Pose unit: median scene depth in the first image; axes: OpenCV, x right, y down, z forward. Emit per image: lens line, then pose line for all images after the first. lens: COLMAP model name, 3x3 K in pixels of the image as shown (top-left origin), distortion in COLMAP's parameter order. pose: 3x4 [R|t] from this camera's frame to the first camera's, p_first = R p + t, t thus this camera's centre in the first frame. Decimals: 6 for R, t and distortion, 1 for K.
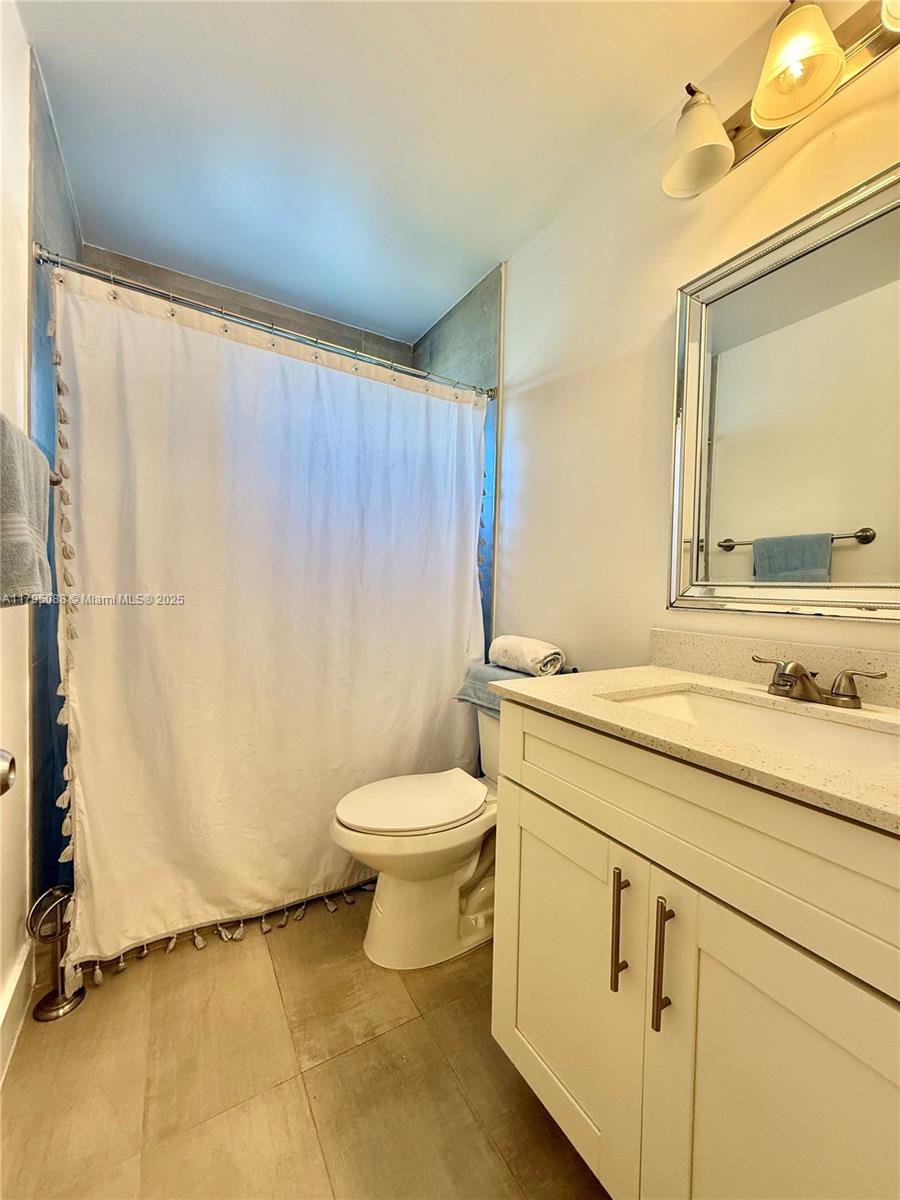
lens RADIAL K [[477.4, 0, 450.0], [0, 477.4, 600.0], [0, 0, 1]] dist [0.000730, 0.000364]
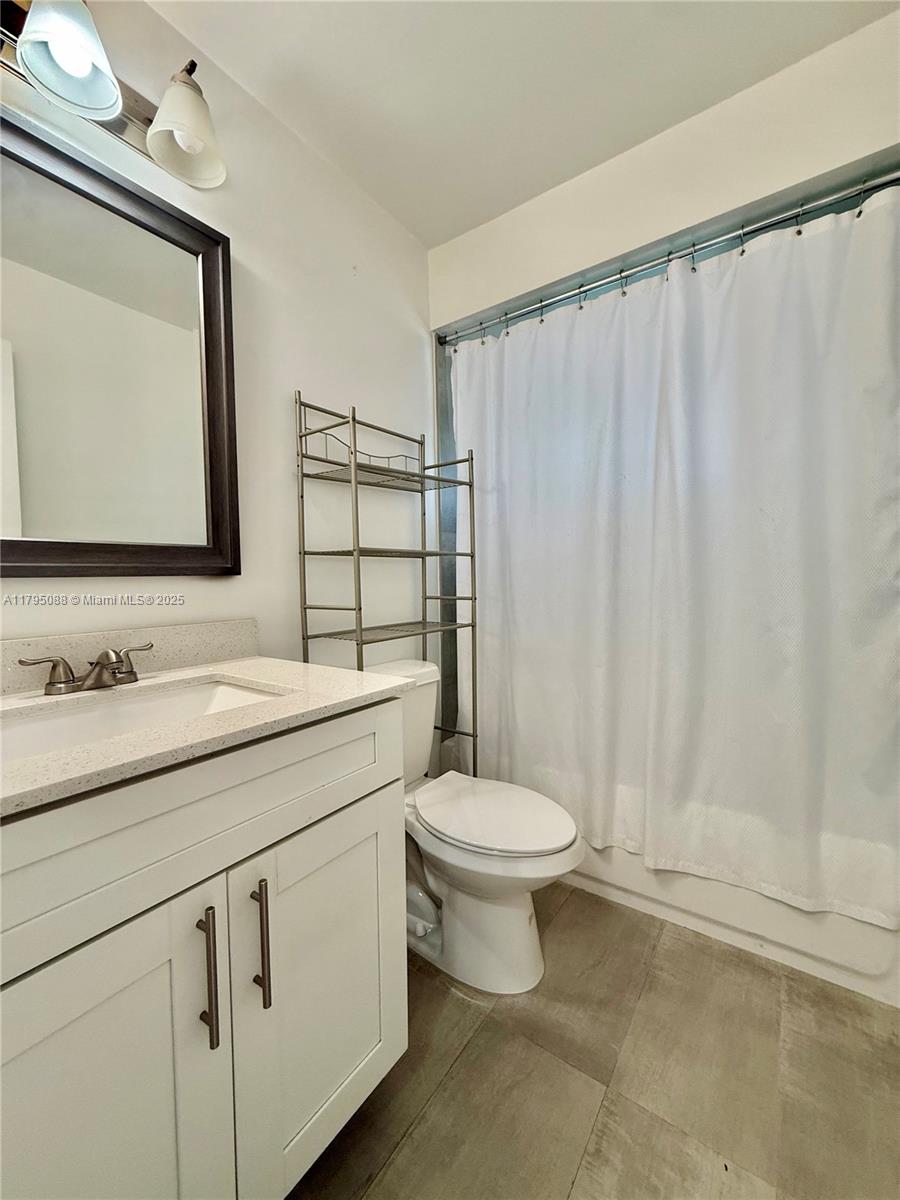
lens RADIAL K [[477.4, 0, 450.0], [0, 477.4, 600.0], [0, 0, 1]] dist [0.000730, 0.000364]
pose [[-0.391329, -0.058122, 0.918413, -0.476016], [0.025913, 0.996912, 0.074131, -0.029820], [-0.919886, 0.052808, -0.388615, 0.761127]]
